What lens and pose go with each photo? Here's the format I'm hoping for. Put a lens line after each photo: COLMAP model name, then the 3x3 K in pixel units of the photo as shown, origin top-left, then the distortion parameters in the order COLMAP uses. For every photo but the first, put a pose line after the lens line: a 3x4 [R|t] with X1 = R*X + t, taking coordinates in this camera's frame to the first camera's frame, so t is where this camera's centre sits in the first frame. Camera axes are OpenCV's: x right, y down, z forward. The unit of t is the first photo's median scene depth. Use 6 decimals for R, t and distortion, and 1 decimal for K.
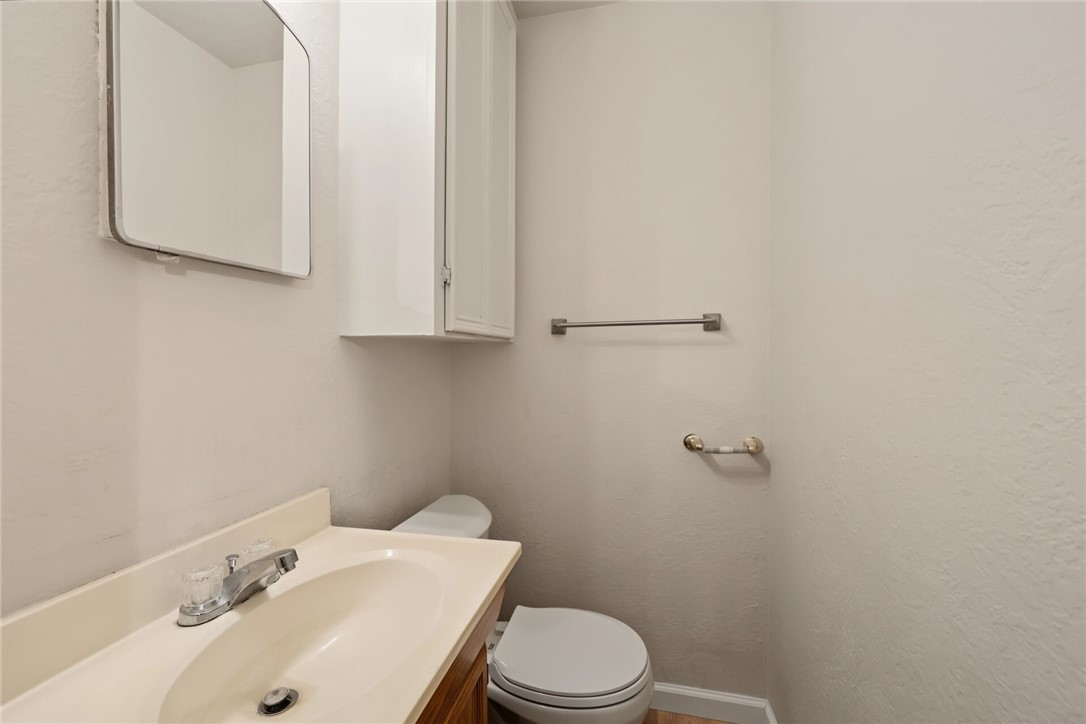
lens RADIAL K [[442.8, 0, 549.9], [0, 442.8, 353.6], [0, 0, 1]] dist [-0.000268, 0.000066]
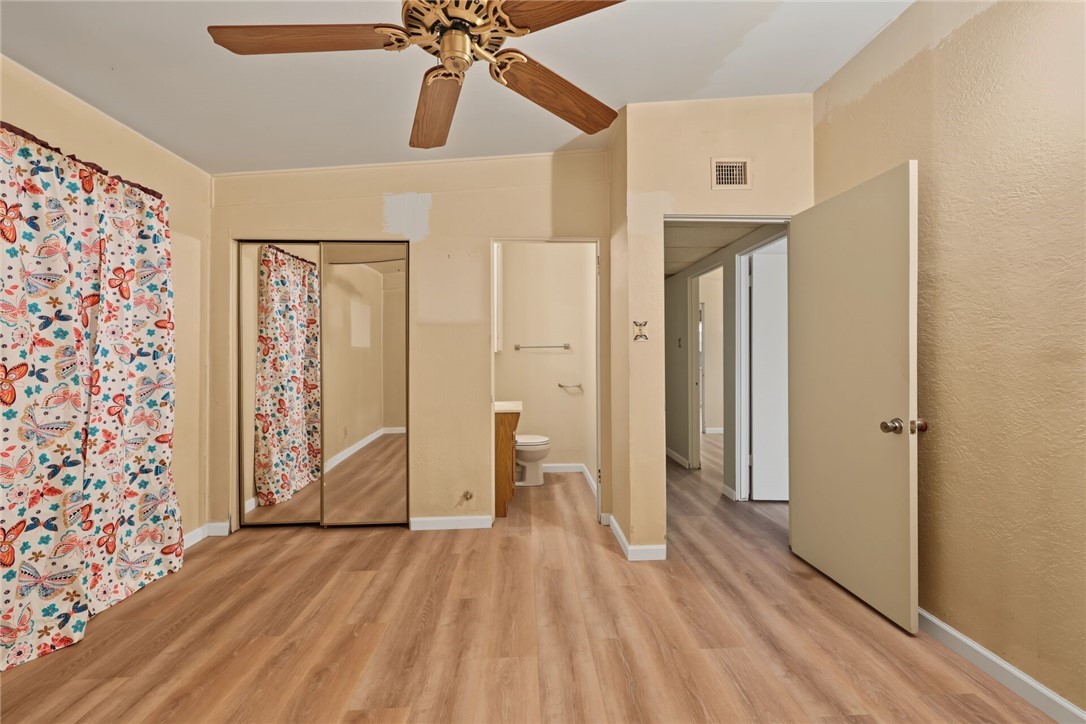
lens RADIAL K [[452.2, 0, 552.1], [0, 452.2, 353.4], [0, 0, 1]] dist [0.001488, 0.000133]
pose [[0.960388, -0.004480, 0.278630, -0.637327], [0.007422, 0.999927, -0.009505, 0.009584], [-0.278567, 0.011196, 0.960351, -2.086576]]
